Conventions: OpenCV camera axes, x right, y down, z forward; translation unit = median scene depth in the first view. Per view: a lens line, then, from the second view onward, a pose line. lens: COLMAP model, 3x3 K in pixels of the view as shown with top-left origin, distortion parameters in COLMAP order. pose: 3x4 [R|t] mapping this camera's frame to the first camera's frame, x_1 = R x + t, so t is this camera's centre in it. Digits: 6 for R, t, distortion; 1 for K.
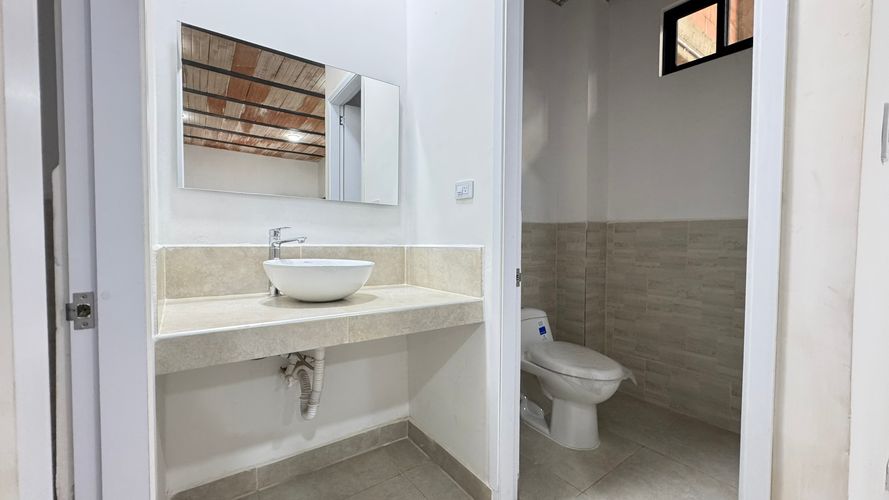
lens RADIAL K [[352.9, 0, 442.9], [0, 352.9, 245.3], [0, 0, 1]] dist [-0.006214, 0.000797]
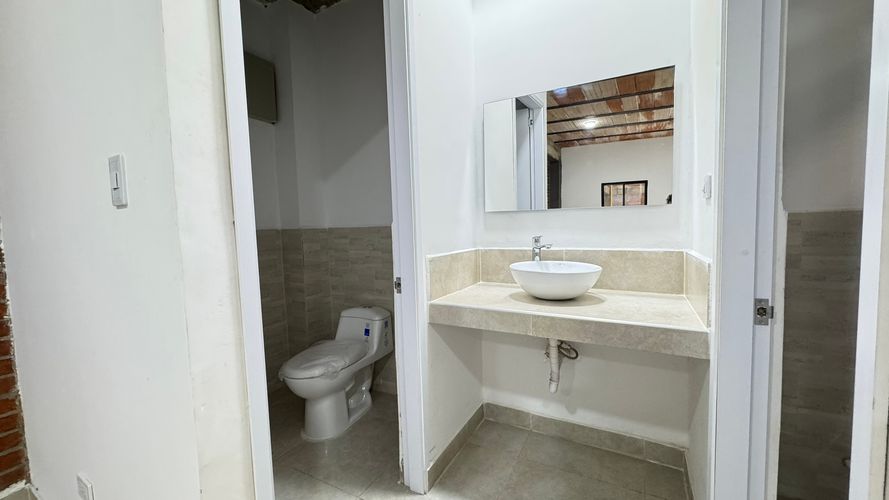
lens RADIAL K [[352.9, 0, 441.1], [0, 352.9, 254.2], [0, 0, 1]] dist [-0.006214, 0.000797]
pose [[0.417359, 0.050285, -0.907350, 0.462537], [0.018515, 0.997790, 0.063813, -0.060572], [0.908553, -0.043432, 0.415505, 0.134301]]
